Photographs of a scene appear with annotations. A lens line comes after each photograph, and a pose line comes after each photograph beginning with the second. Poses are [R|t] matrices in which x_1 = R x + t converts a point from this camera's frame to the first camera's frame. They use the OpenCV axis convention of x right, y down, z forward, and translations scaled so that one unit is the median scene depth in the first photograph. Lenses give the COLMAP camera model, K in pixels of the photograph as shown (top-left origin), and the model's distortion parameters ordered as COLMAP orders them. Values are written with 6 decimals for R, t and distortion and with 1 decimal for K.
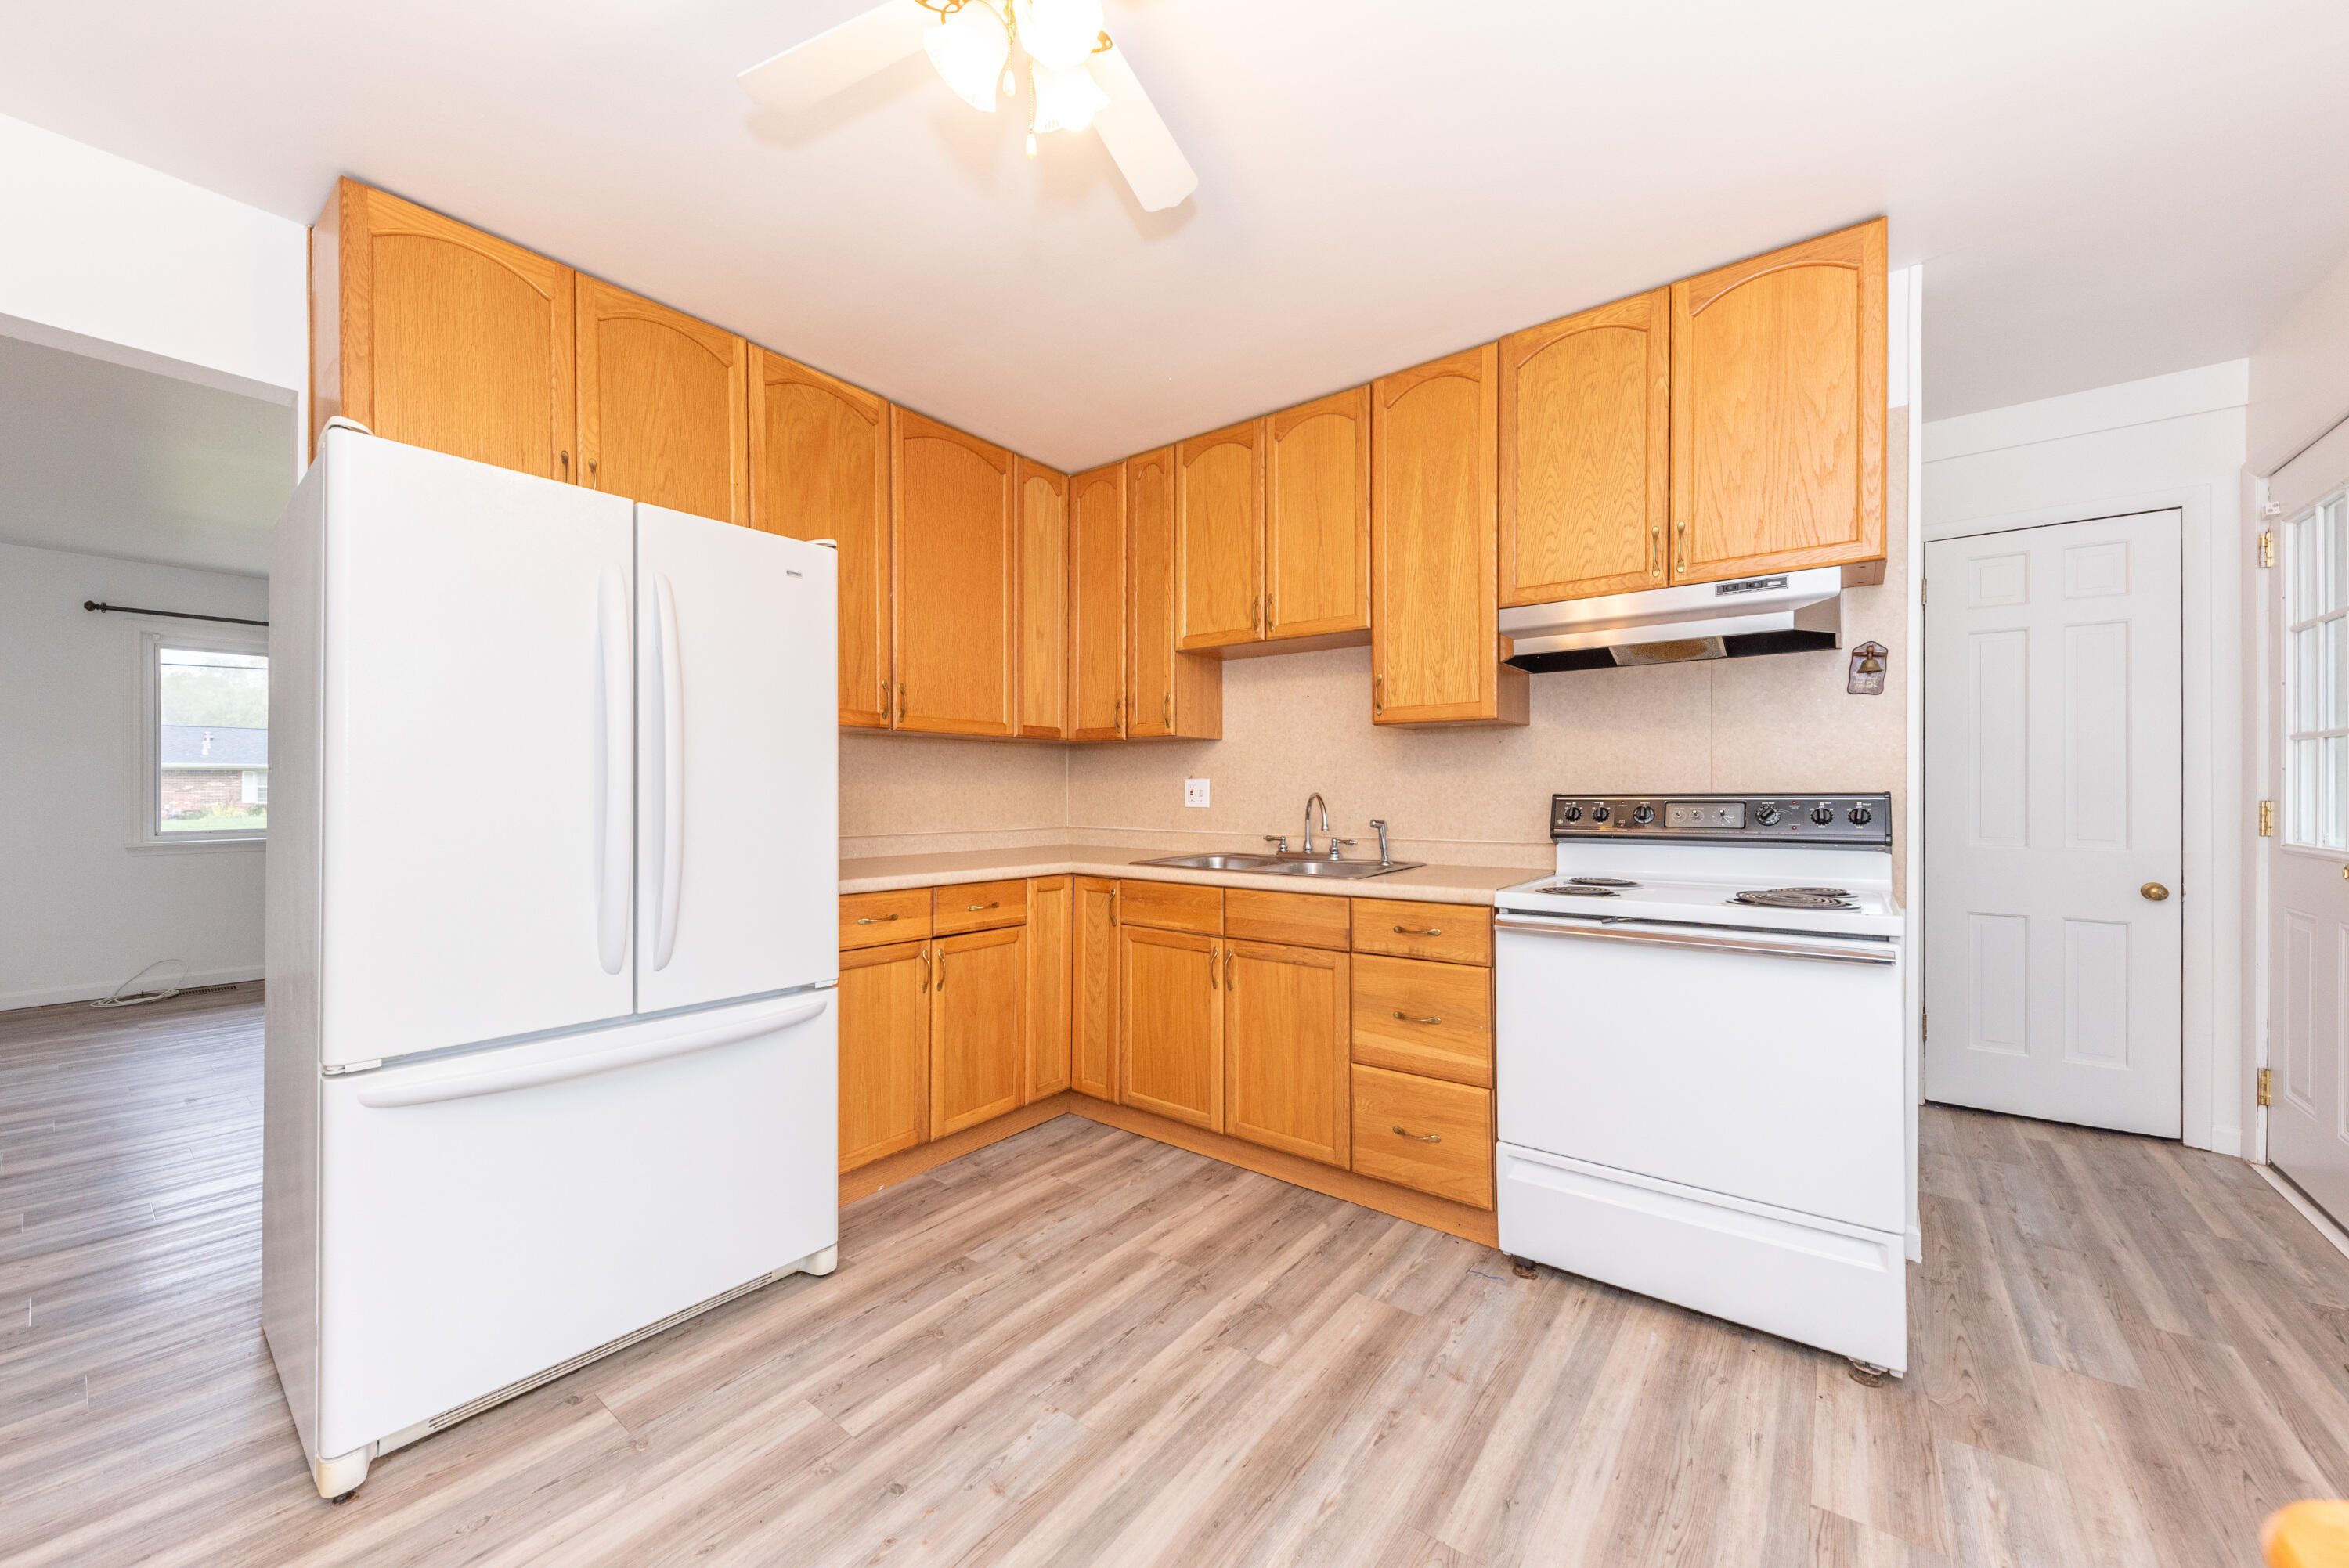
lens RADIAL K [[872.4, 0, 1174.5], [0, 872.4, 784.0], [0, 0, 1]] dist [0.012883, -0.004975]
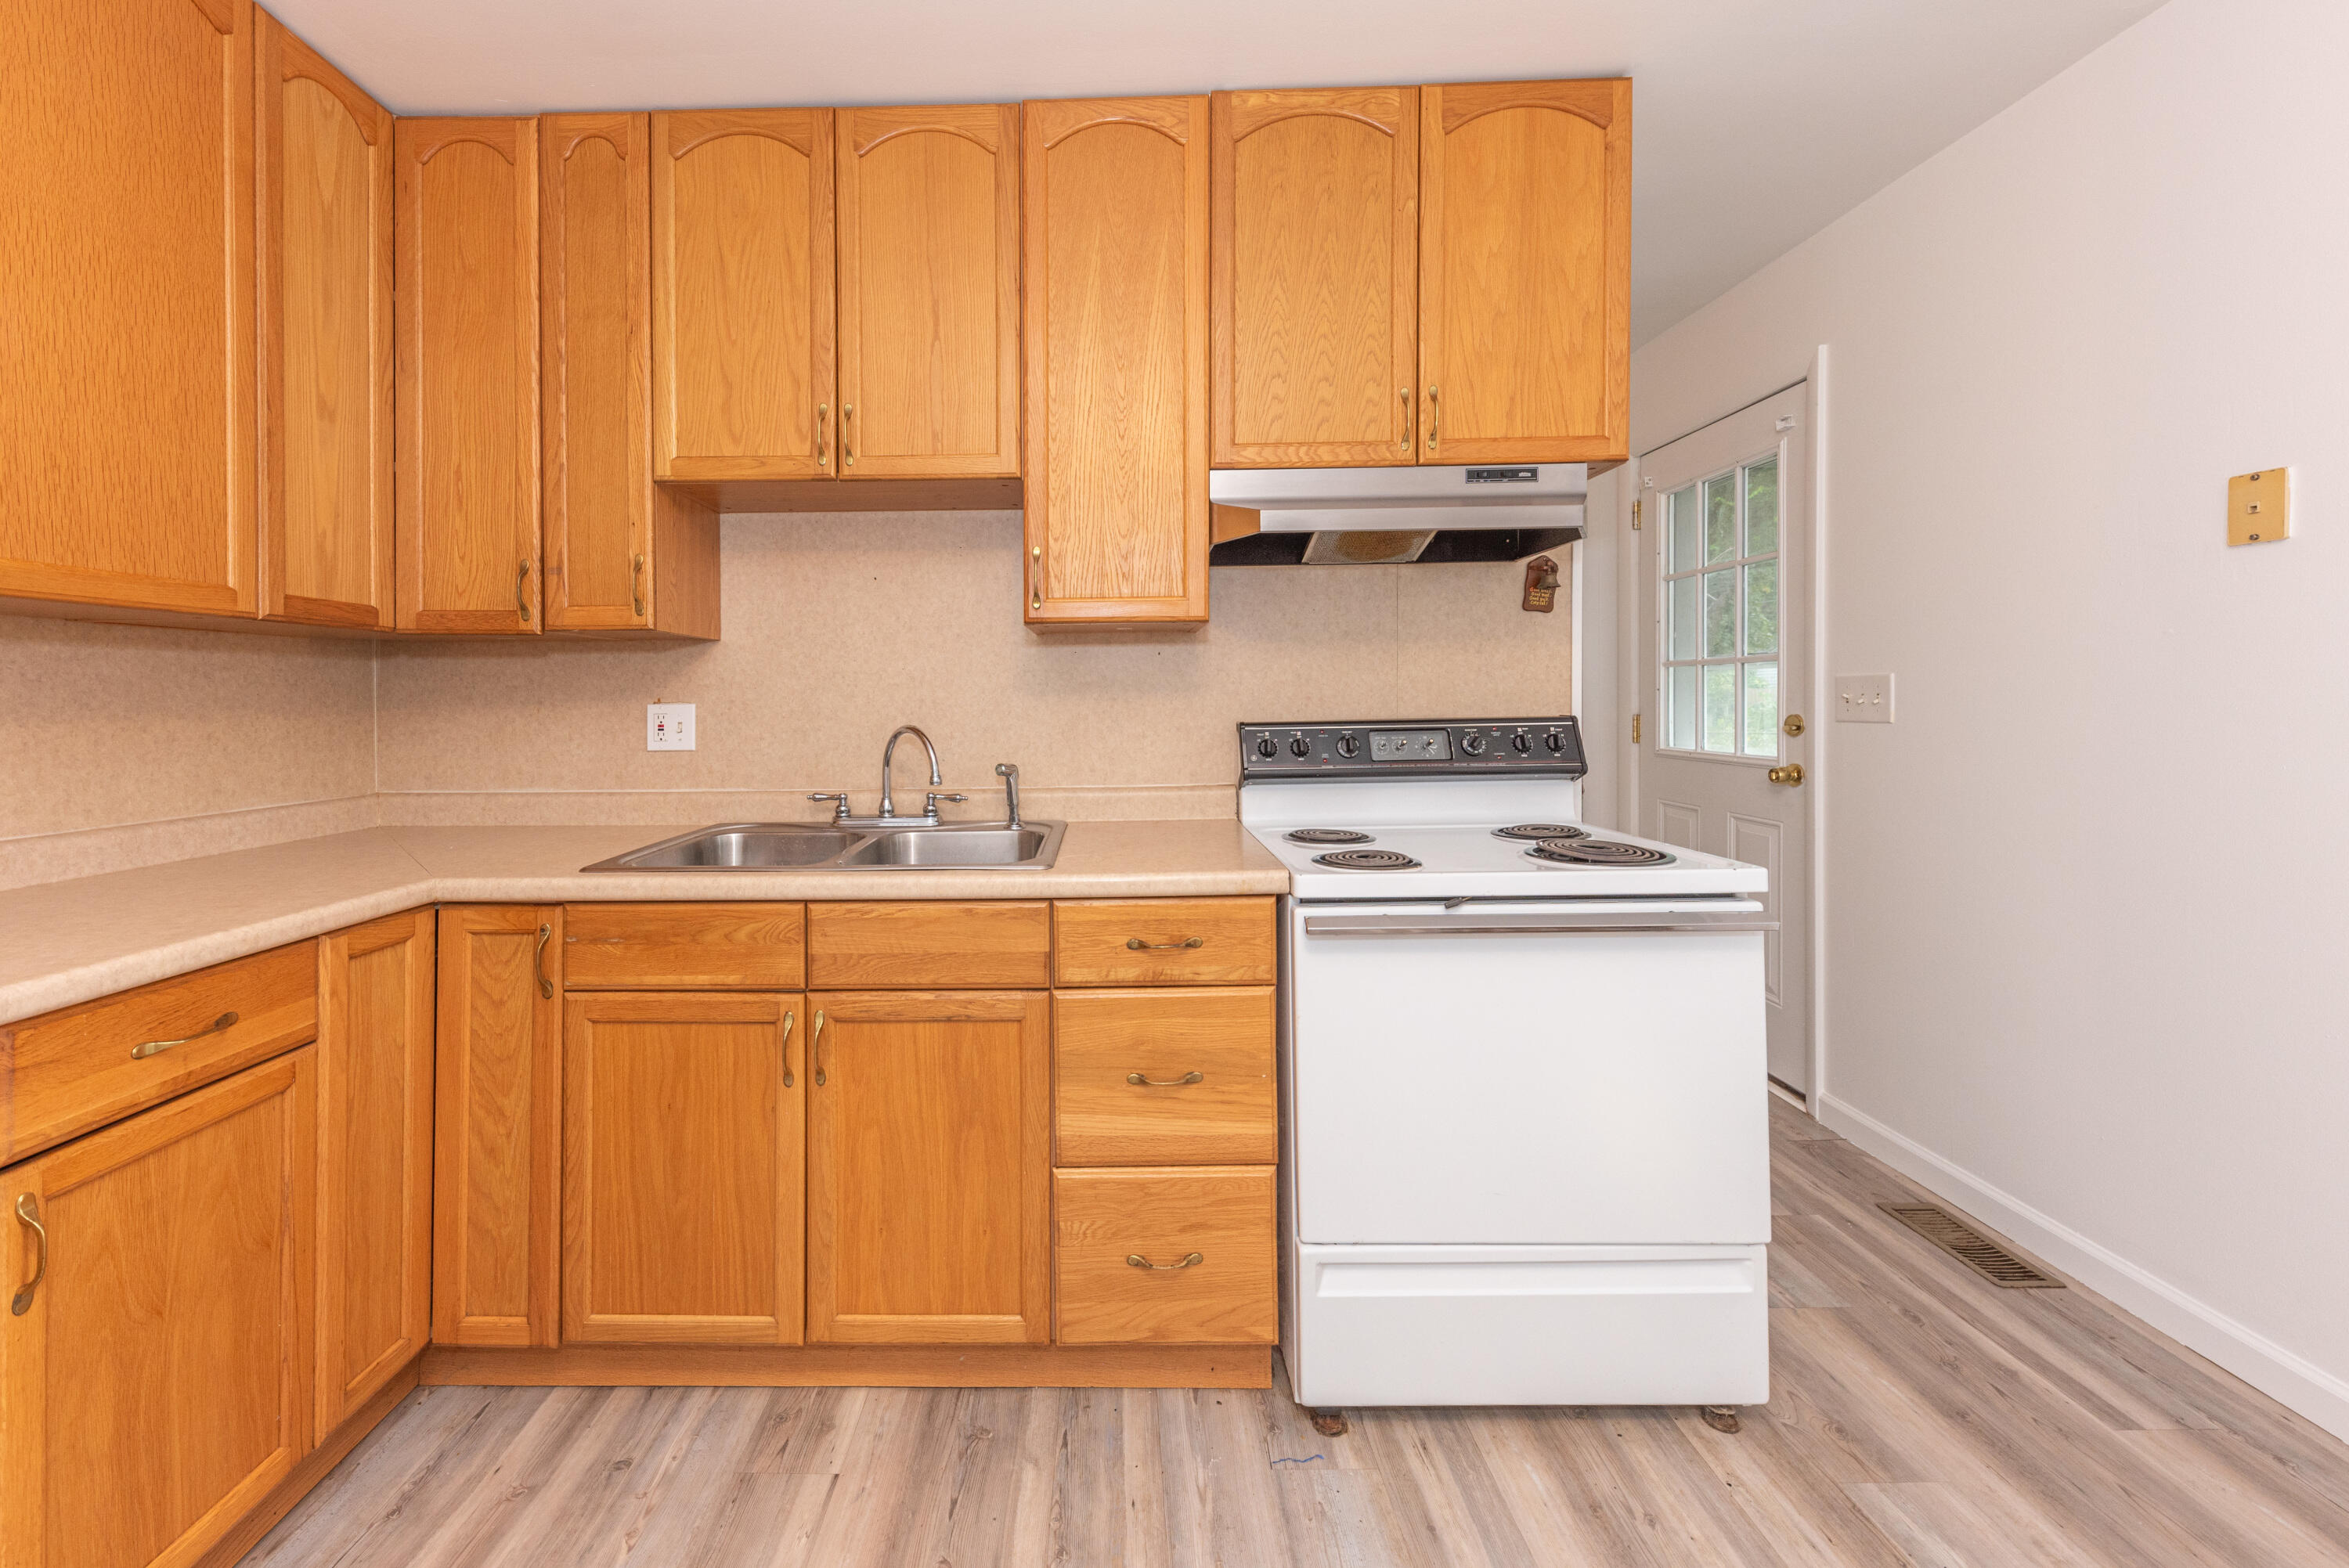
lens RADIAL K [[901.1, 0, 1136.5], [0, 901.1, 699.6], [0, 0, 1]] dist [0.016646, -0.005591]
pose [[0.807841, -0.005943, 0.589370, -0.120840], [0.005618, 0.999981, 0.002383, -0.012329], [-0.589374, 0.001386, 0.807859, 0.438395]]
